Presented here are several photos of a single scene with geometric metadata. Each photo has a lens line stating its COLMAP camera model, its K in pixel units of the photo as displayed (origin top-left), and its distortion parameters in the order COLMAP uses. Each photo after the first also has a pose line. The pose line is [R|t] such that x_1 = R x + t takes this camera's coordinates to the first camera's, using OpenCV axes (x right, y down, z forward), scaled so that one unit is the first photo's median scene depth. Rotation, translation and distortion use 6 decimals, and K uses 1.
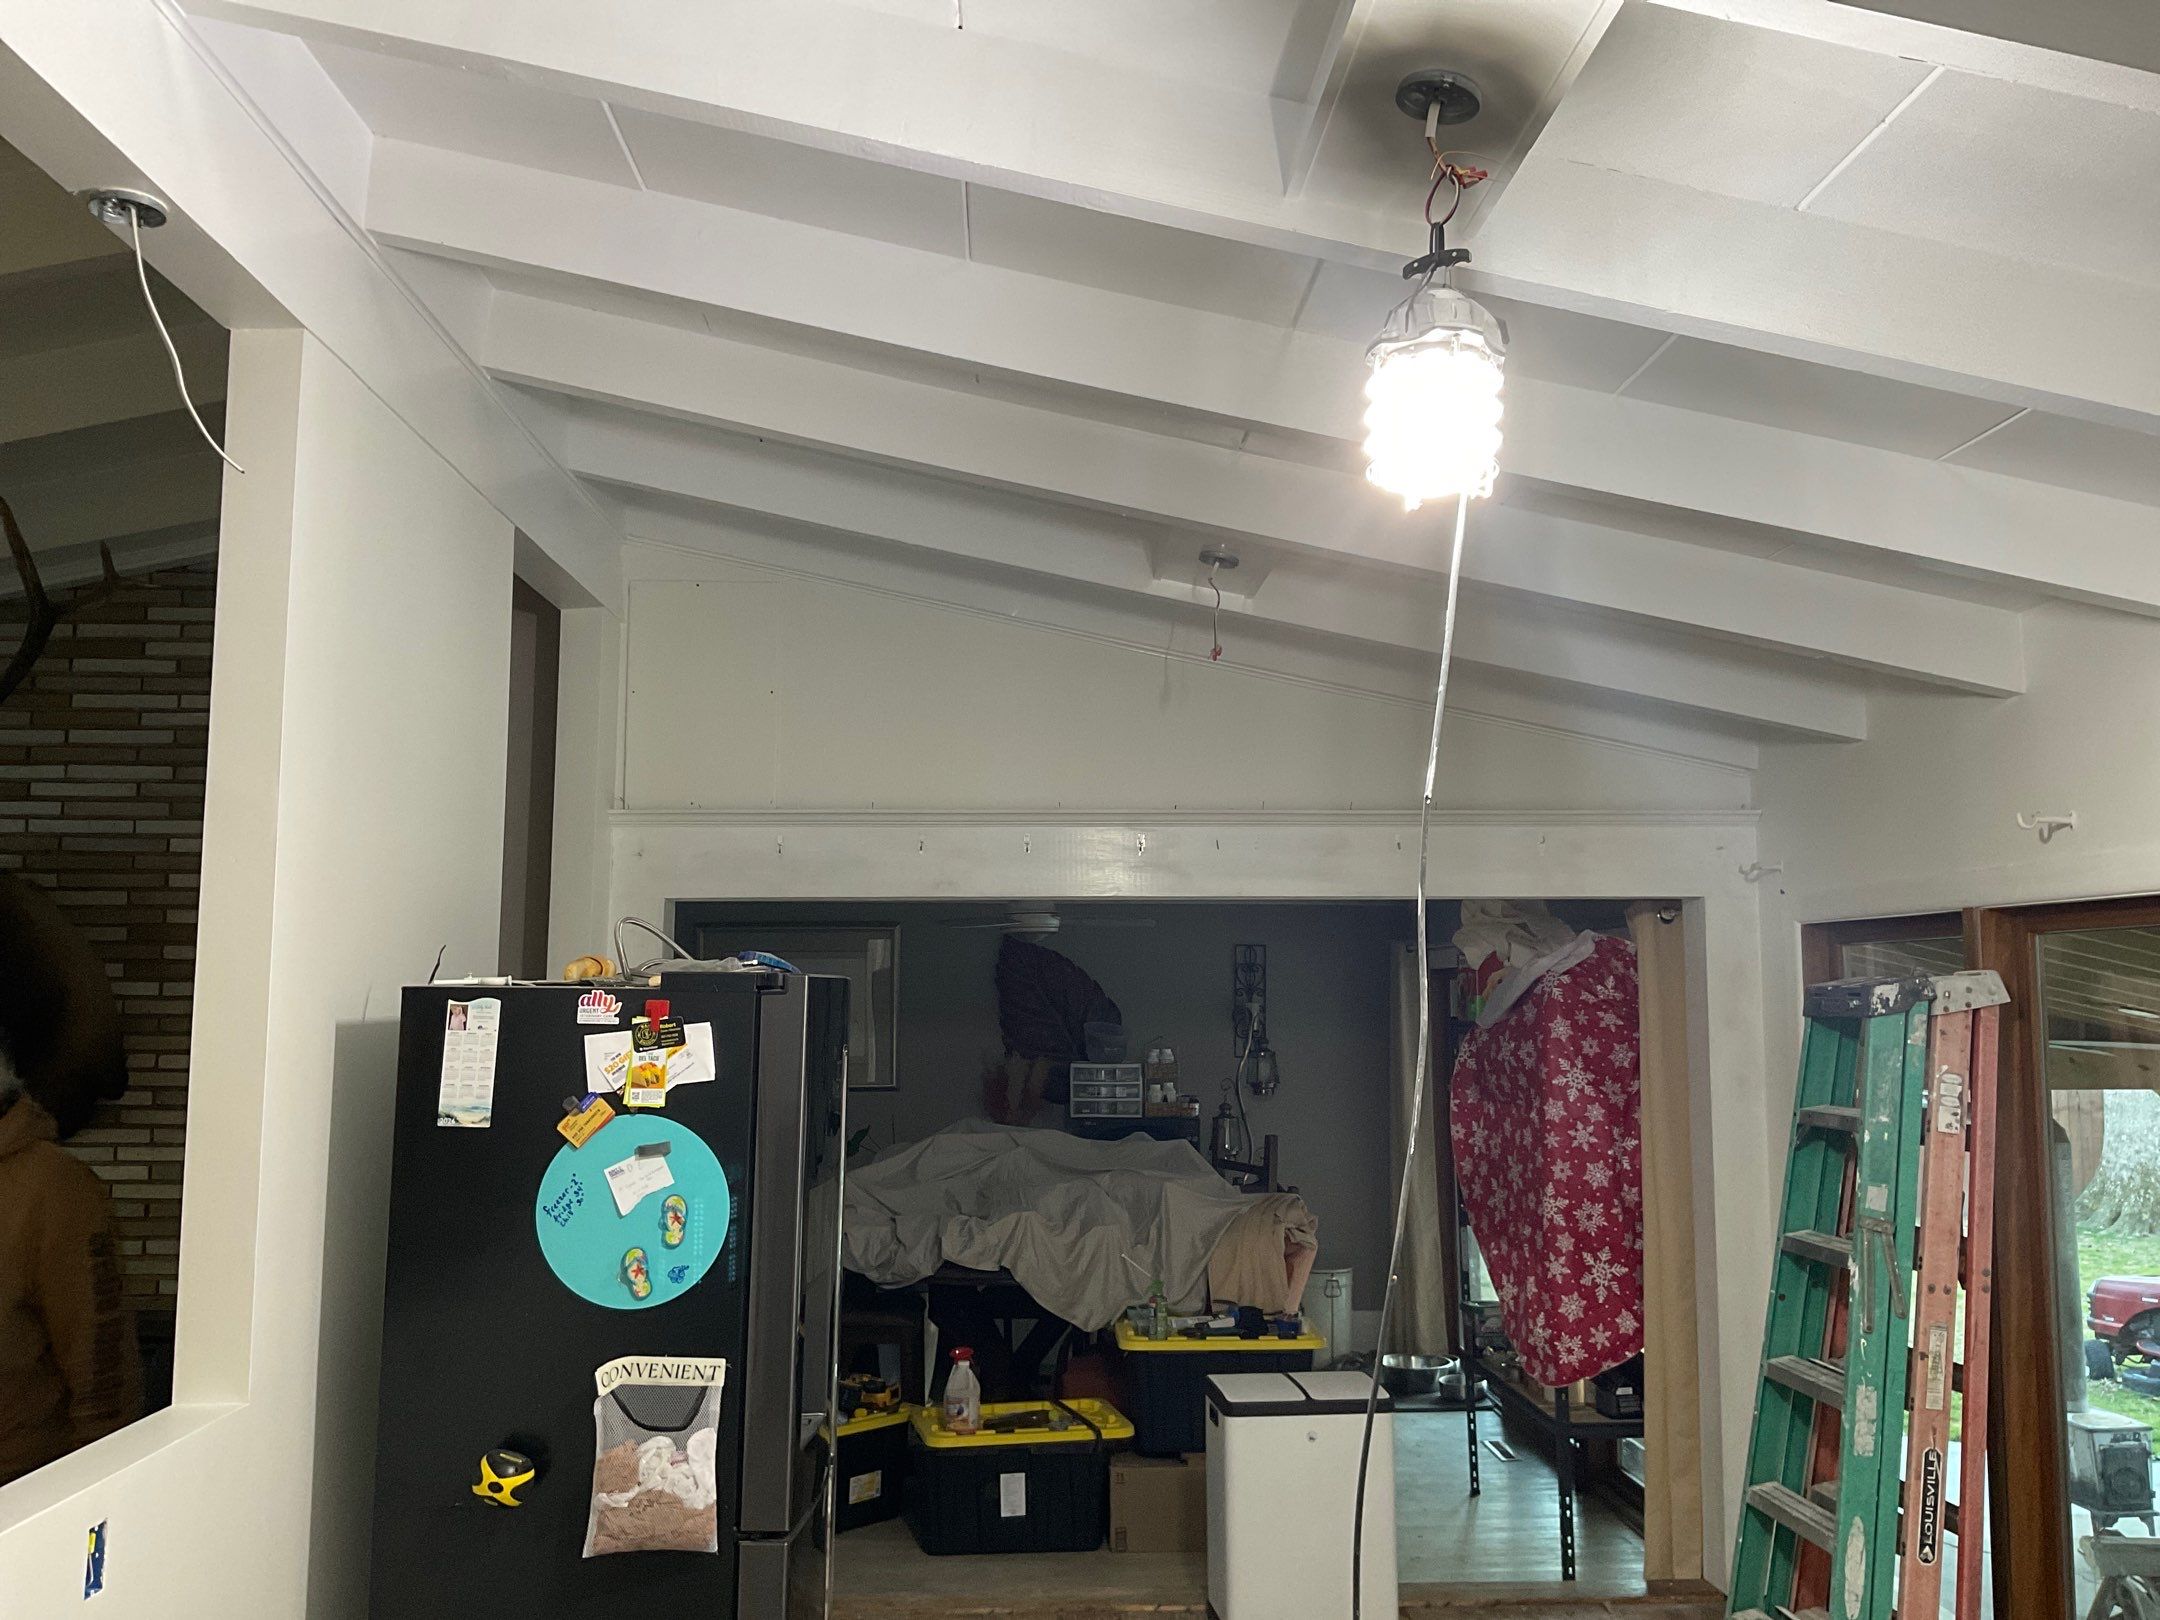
lens RADIAL K [[1757.0, 0, 1080.0], [0, 1757.0, 810.0], [0, 0, 1]] dist [0.110853, -0.166645]
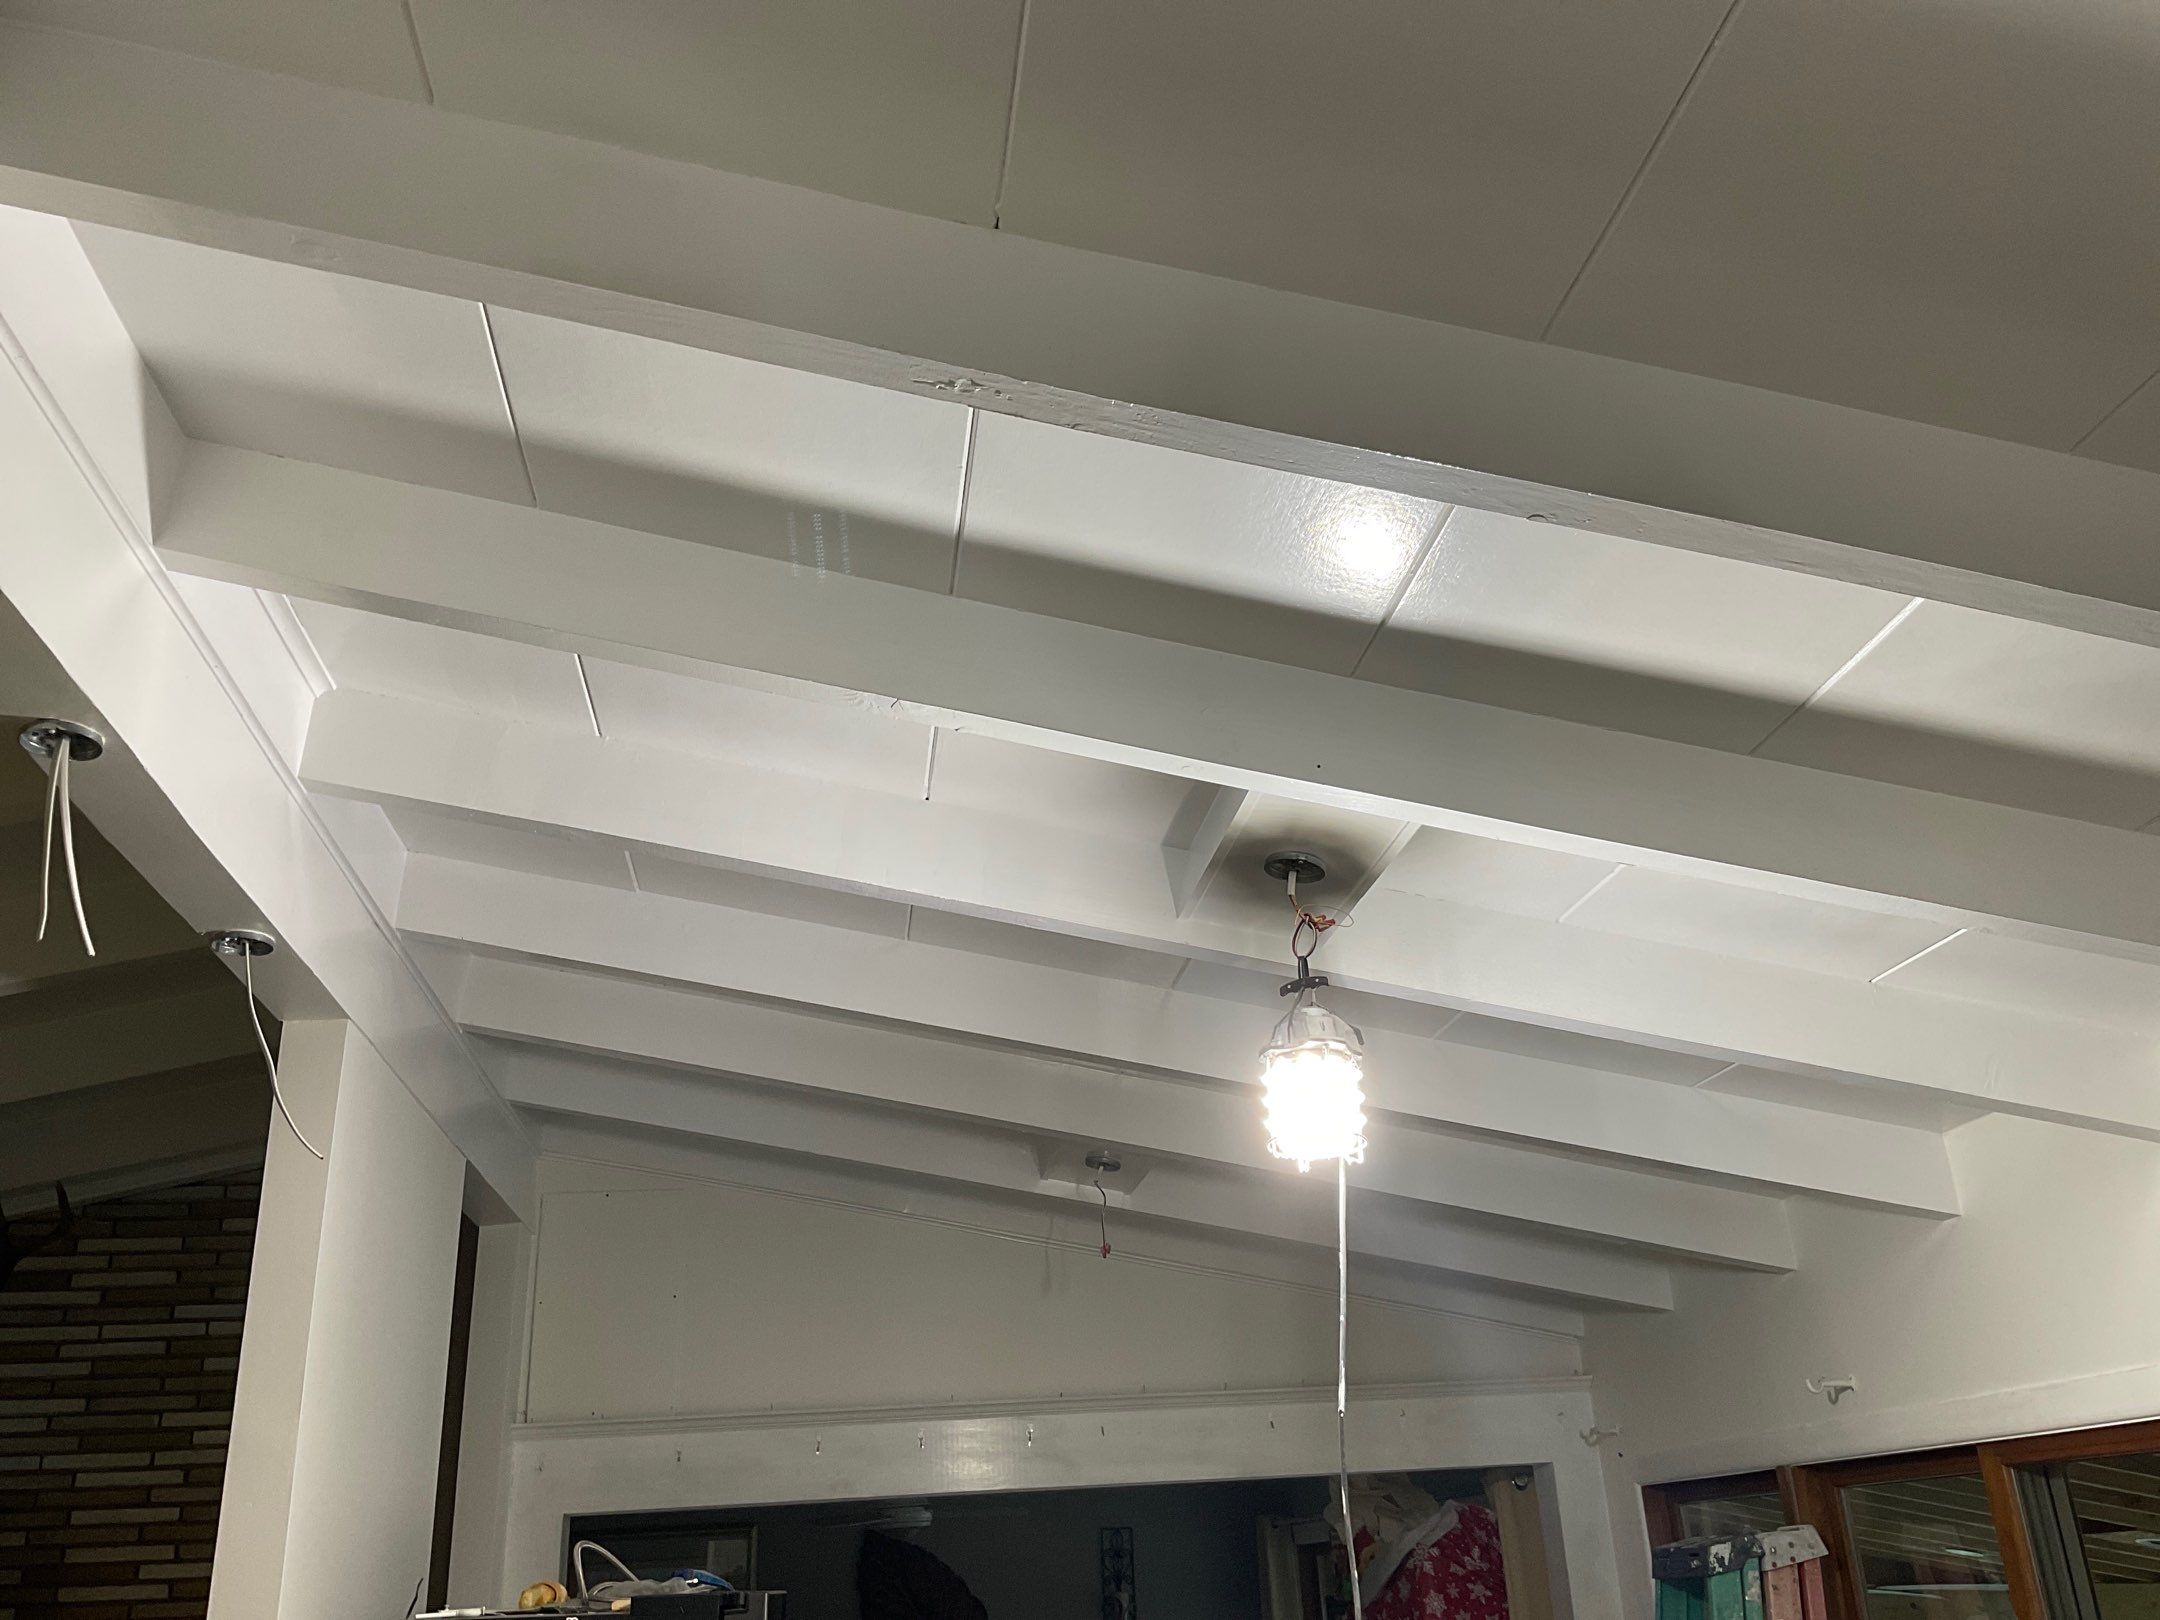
lens RADIAL K [[1775.9, 0, 1080.0], [0, 1775.9, 810.0], [0, 0, 1]] dist [0.031348, -0.049702]
pose [[0.994531, -0.008974, 0.104055, -0.048224], [0.039875, 0.953455, -0.298887, -0.019015], [-0.096530, 0.301401, 0.948599, -0.133197]]
